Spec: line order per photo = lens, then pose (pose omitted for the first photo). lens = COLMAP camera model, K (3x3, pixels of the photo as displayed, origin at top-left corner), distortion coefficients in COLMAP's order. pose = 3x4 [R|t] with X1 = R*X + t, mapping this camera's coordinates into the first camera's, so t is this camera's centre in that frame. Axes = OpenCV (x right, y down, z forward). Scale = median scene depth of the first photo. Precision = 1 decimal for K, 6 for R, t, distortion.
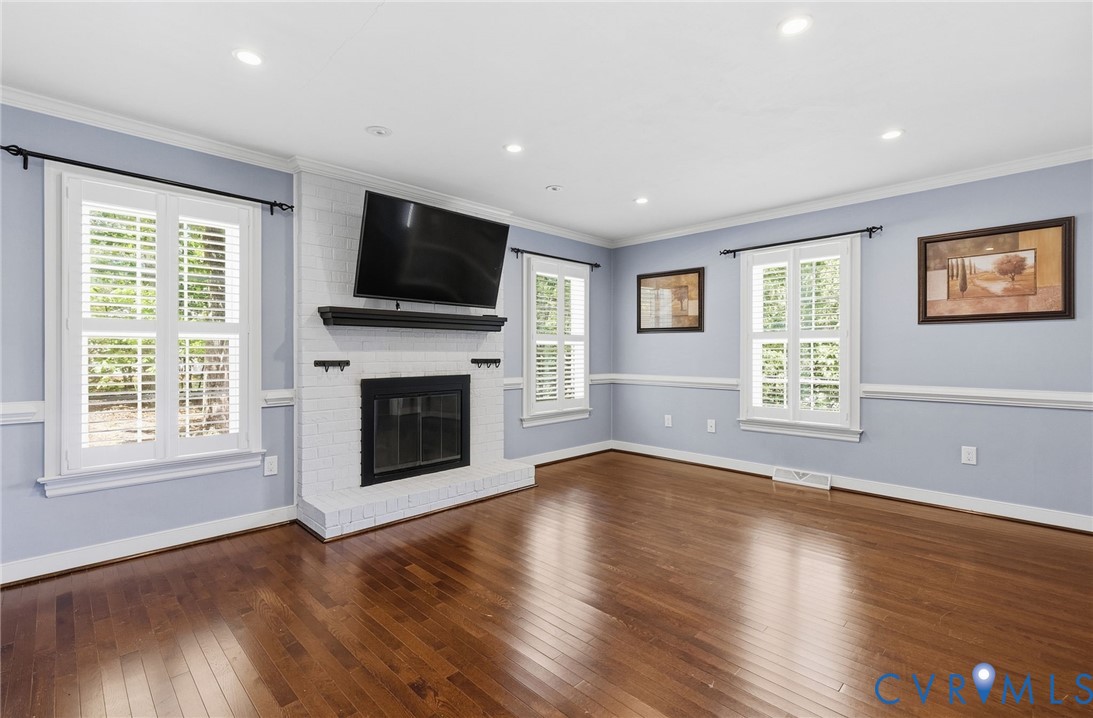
lens RADIAL K [[501.9, 0, 595.8], [0, 501.9, 350.4], [0, 0, 1]] dist [-0.015940, 0.000299]
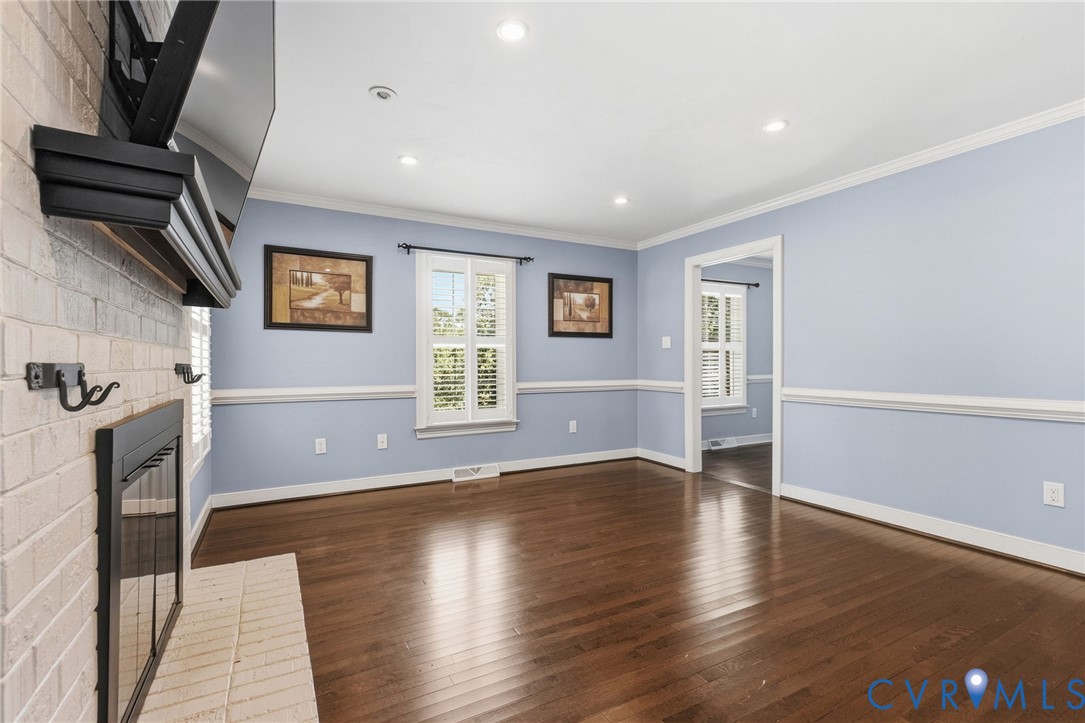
lens RADIAL K [[492.3, 0, 546.0], [0, 492.3, 358.3], [0, 0, 1]] dist [0.001844, 0.002826]
pose [[0.303612, -0.001577, 0.952794, -0.681232], [-0.007021, 0.999968, 0.003893, 0.001454], [-0.952770, -0.007871, 0.303591, 0.646024]]
